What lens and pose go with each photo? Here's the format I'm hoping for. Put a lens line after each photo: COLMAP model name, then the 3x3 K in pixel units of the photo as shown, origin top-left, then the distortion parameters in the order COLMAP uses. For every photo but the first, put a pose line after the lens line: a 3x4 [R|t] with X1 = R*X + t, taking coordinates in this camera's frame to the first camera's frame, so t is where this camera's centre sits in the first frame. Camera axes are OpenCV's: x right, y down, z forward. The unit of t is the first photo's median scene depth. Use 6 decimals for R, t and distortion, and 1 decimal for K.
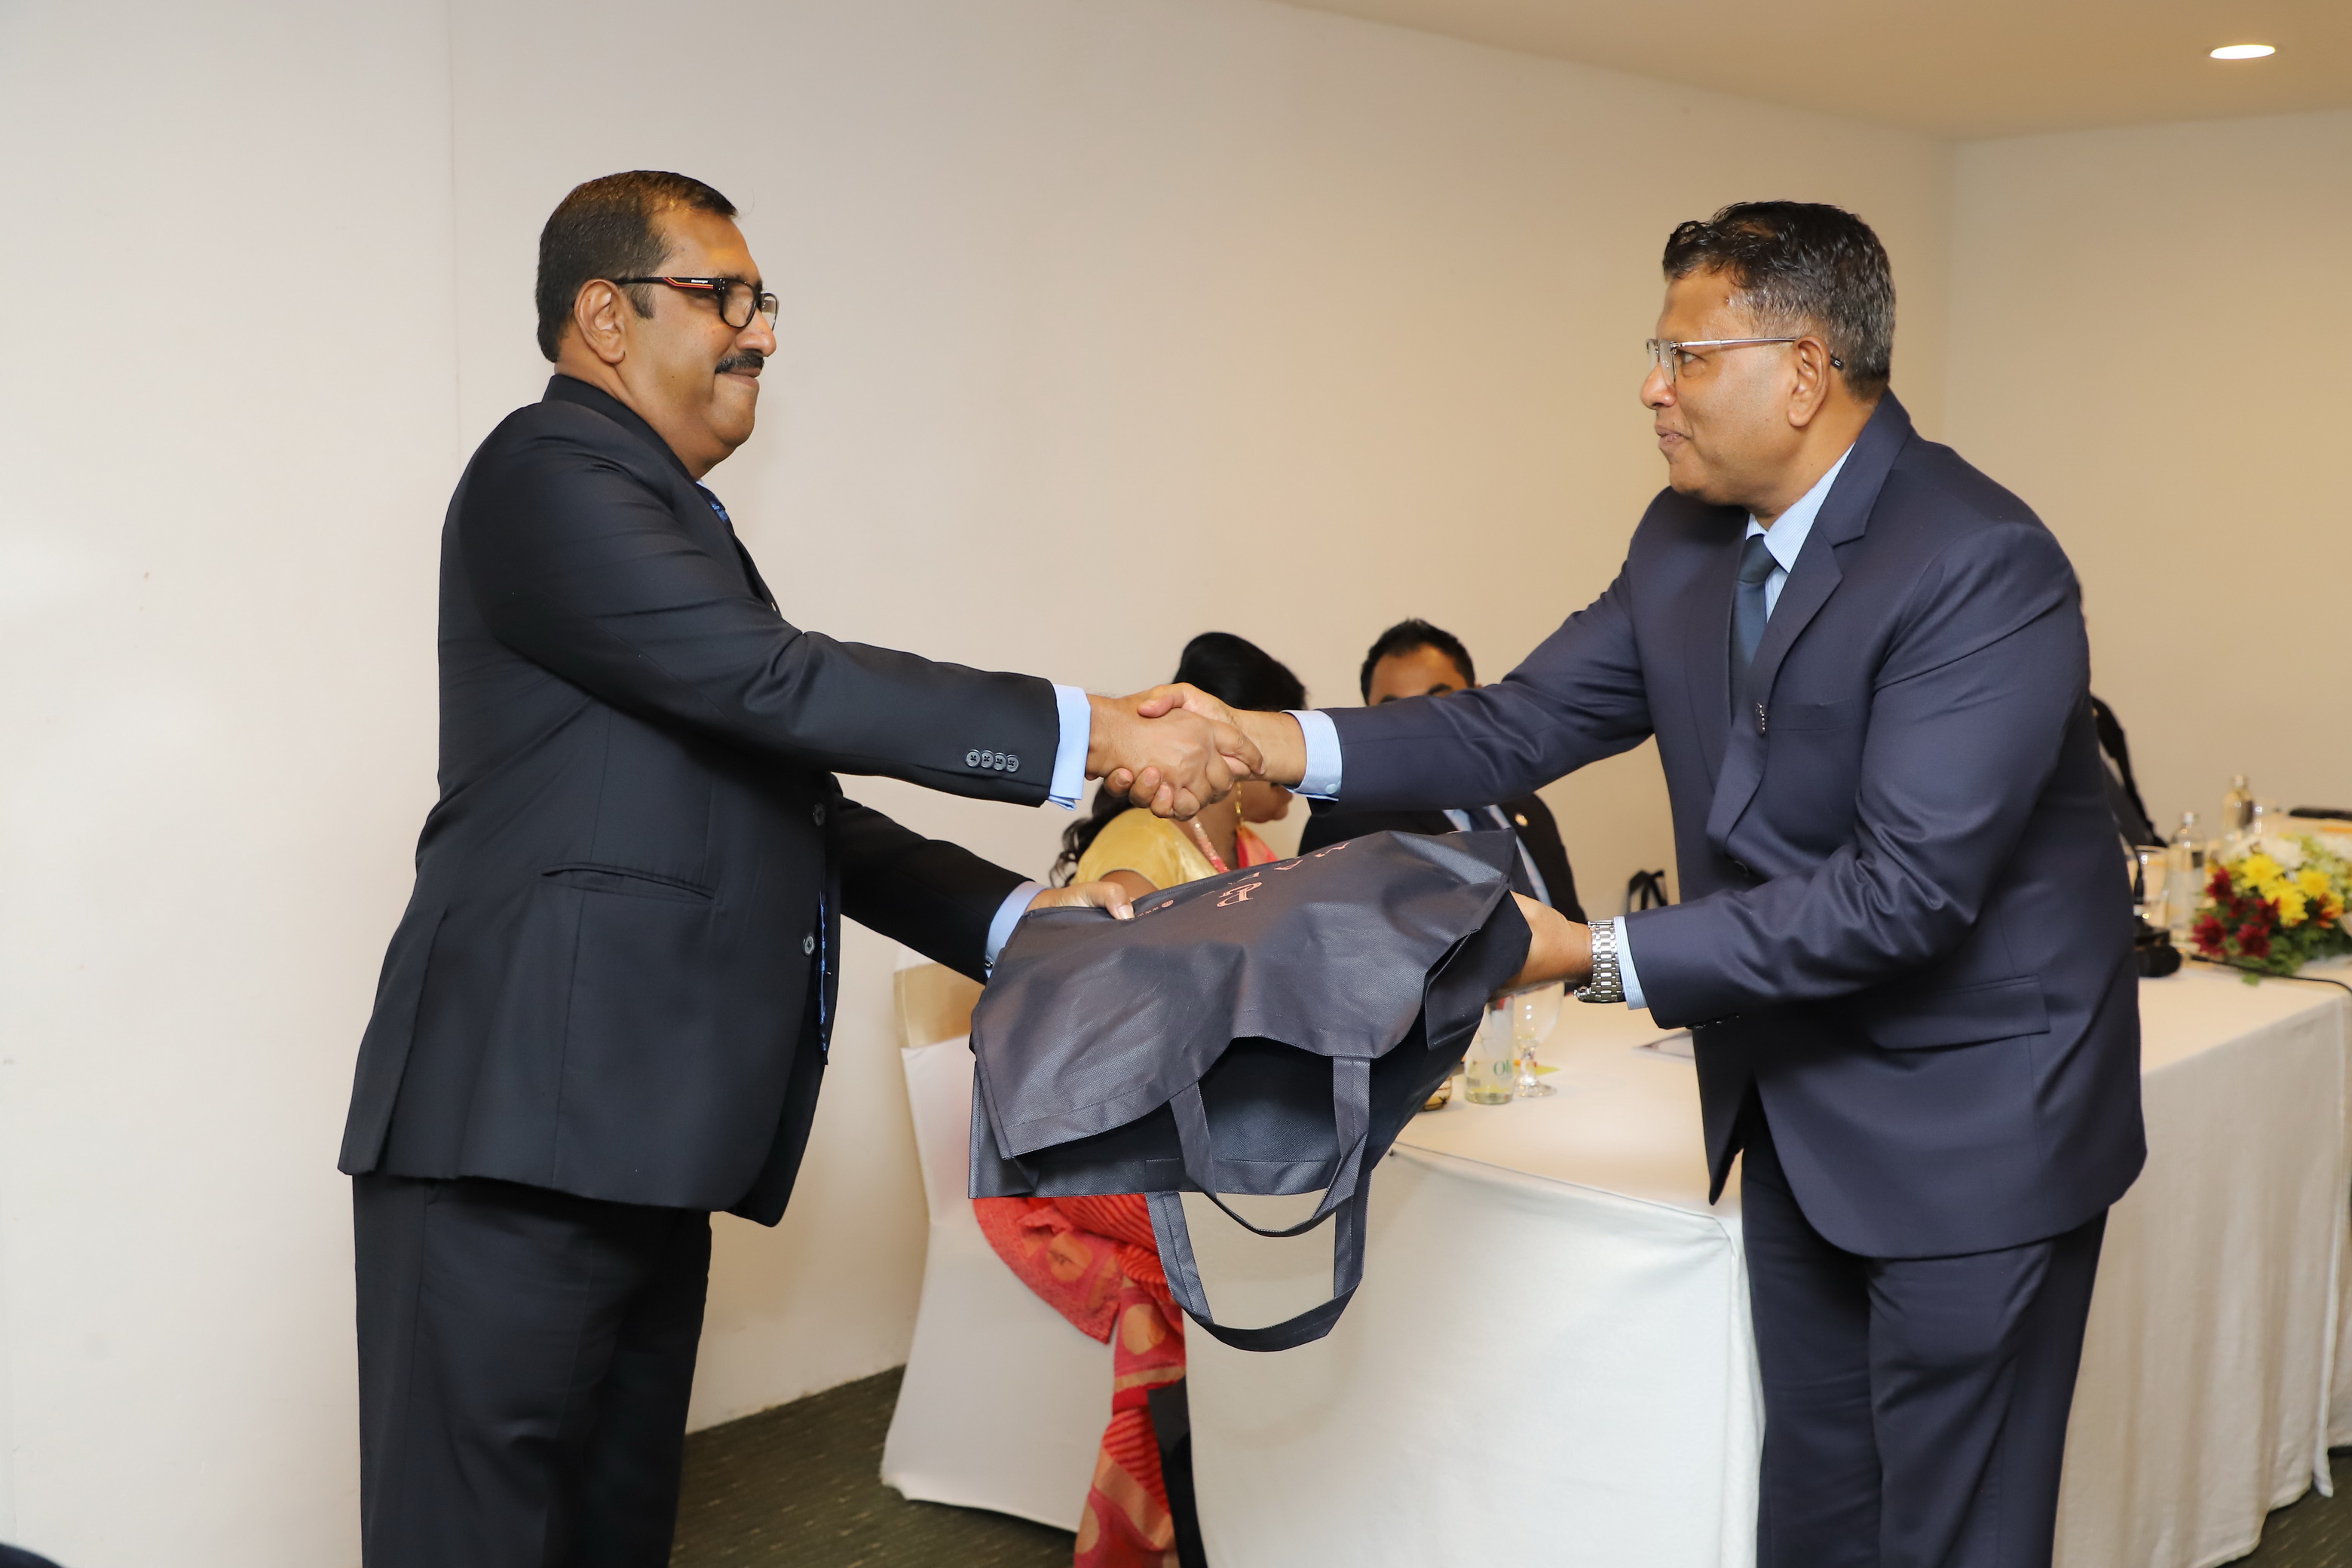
lens RADIAL K [[2716.3, 0, 1198.4], [0, 2716.3, 756.9], [0, 0, 1]] dist [-0.000011, 0.000000]
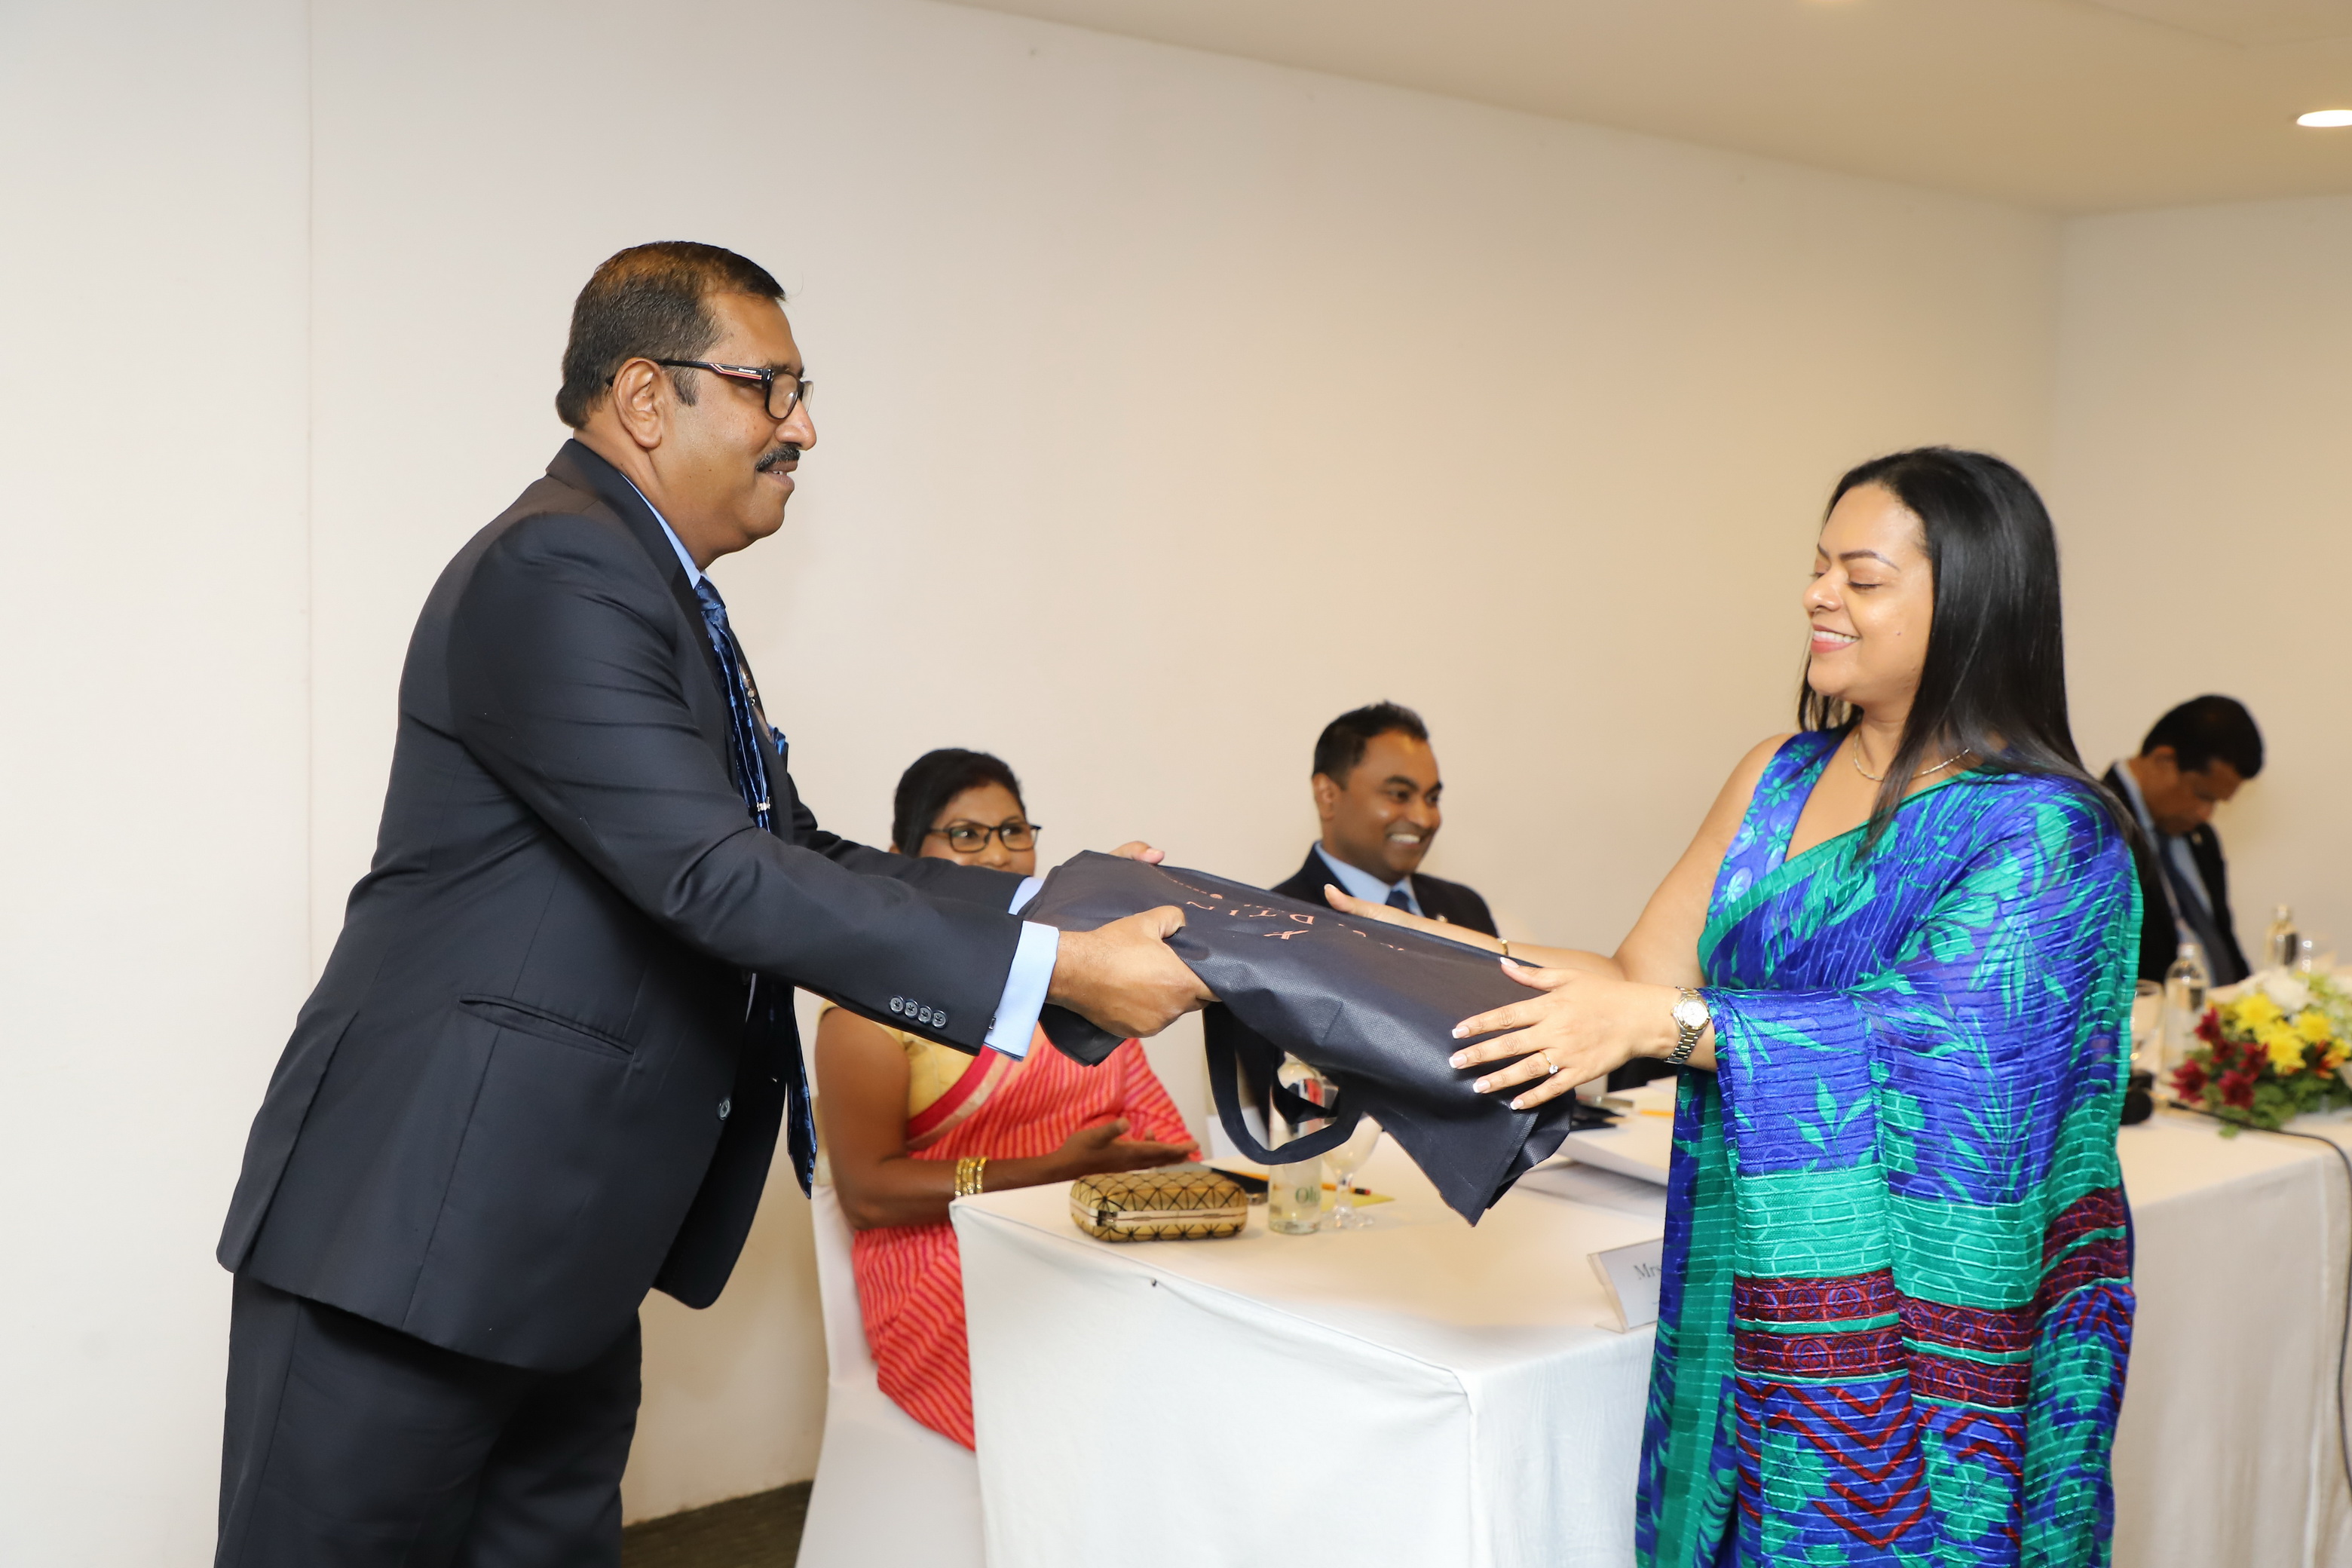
lens RADIAL K [[2810.3, 0, 1199.3], [0, 2810.3, 769.5], [0, 0, 1]] dist [-0.007776, 0.000000]
pose [[0.995079, 0.027208, -0.095277, 0.129809], [-0.030252, 0.999072, -0.030646, 0.000704], [0.094355, 0.033377, 0.994979, 0.036479]]
